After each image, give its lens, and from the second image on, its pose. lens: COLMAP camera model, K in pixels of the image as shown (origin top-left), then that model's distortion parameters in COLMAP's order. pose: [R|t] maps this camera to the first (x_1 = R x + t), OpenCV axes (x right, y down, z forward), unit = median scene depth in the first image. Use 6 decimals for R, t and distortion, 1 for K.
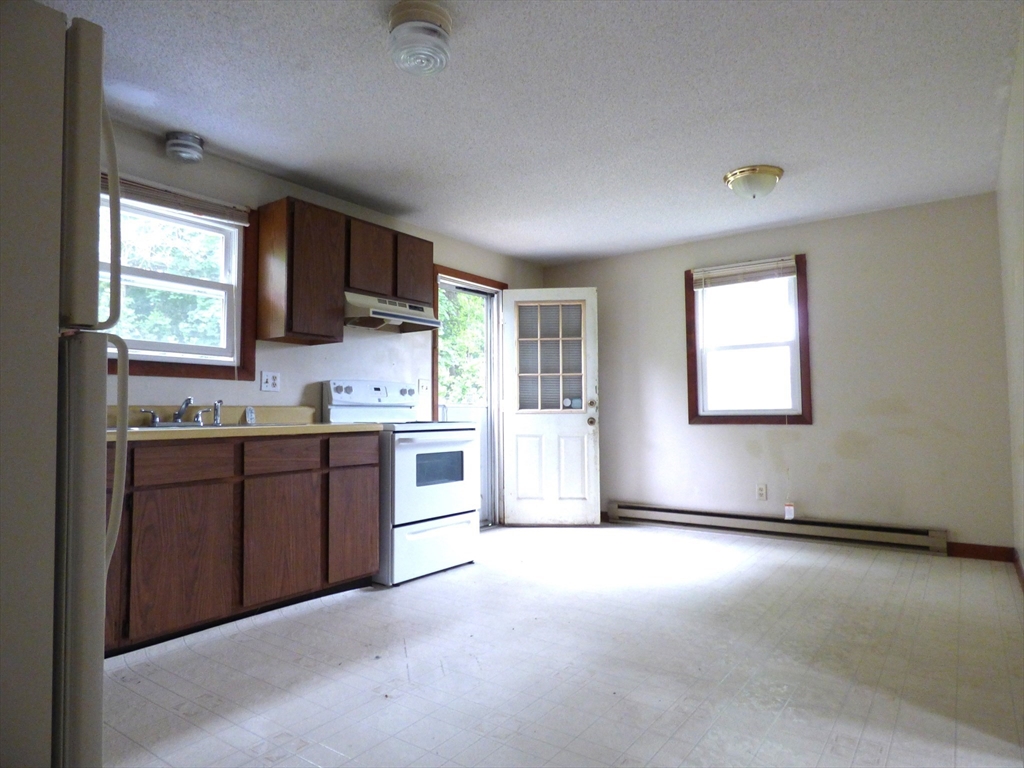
lens RADIAL K [[615.1, 0, 510.0], [0, 615.1, 382.1], [0, 0, 1]] dist [-0.013793, 0.004946]
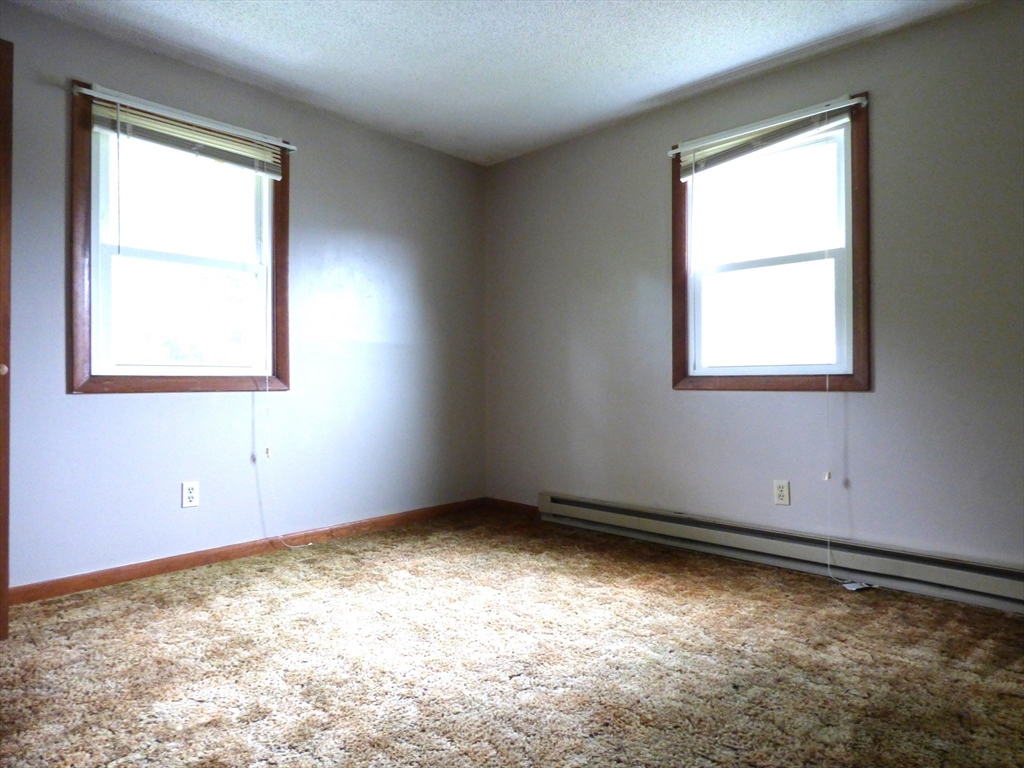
lens RADIAL K [[615.1, 0, 504.4], [0, 615.1, 381.2], [0, 0, 1]] dist [-0.013793, 0.004946]
pose [[0.996218, 0.010206, -0.086286, 0.231176], [-0.004927, 0.998115, 0.061173, 0.029566], [0.086747, -0.060517, 0.994391, 0.461080]]
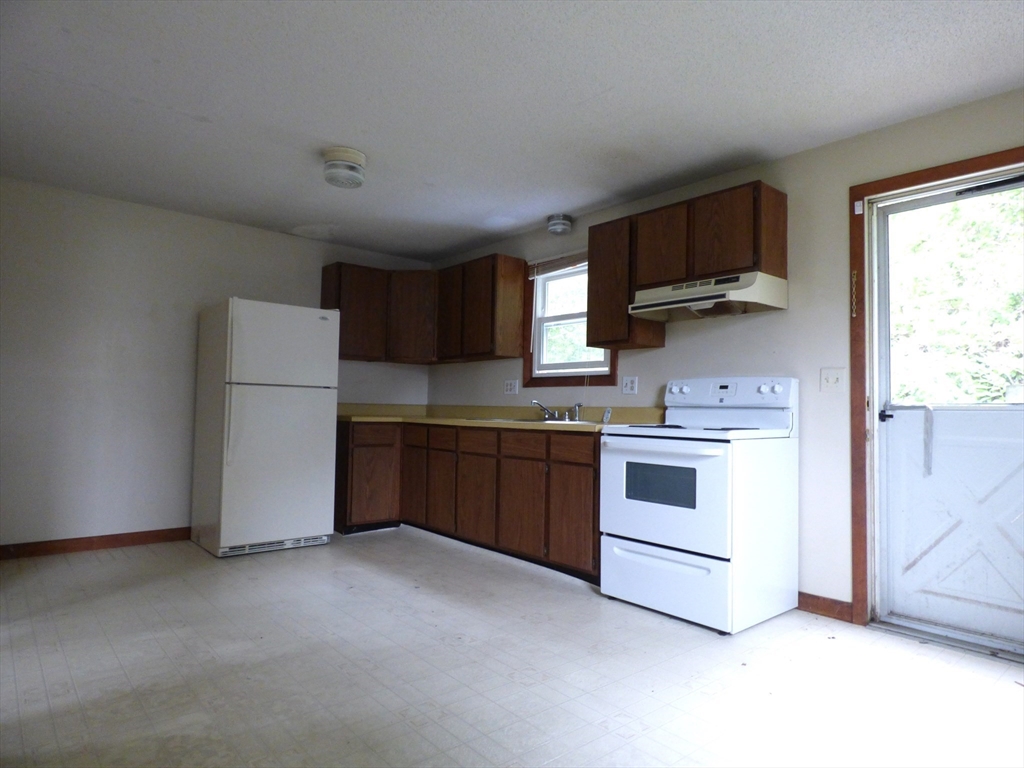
lens RADIAL K [[615.1, 0, 527.5], [0, 615.1, 387.8], [0, 0, 1]] dist [-0.013793, 0.004946]
pose [[-0.206679, -0.033249, -0.977844, 0.733276], [0.034304, 0.998562, -0.041204, 0.042298], [0.977807, -0.042060, -0.205241, 1.027588]]
